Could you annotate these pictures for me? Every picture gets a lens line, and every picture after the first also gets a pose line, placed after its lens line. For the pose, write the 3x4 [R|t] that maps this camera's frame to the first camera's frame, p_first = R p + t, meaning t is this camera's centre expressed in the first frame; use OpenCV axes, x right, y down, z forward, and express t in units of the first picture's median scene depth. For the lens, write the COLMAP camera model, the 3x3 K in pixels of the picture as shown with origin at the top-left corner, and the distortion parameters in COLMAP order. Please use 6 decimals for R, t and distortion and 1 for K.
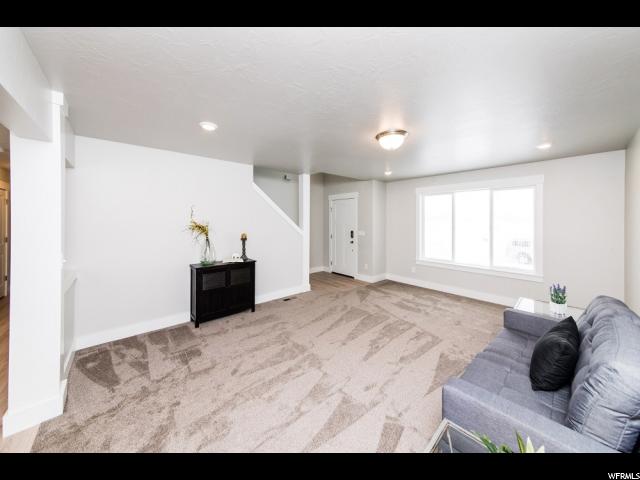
lens RADIAL K [[226.2, 0, 319.0], [0, 226.2, 223.1], [0, 0, 1]] dist [-0.010096, 0.000028]
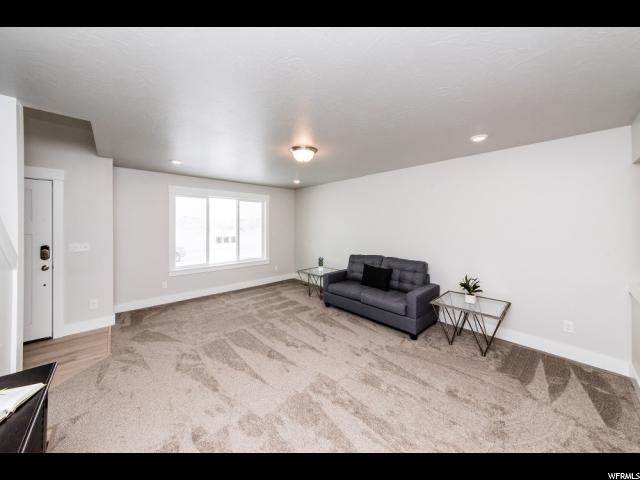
lens RADIAL K [[226.2, 0, 319.0], [0, 226.2, 223.1], [0, 0, 1]] dist [-0.010096, 0.000028]
pose [[-0.027456, 0.001243, 0.999622, -0.452224], [0.006801, 0.999976, -0.001057, -0.012433], [-0.999600, 0.006770, -0.027464, 0.516974]]
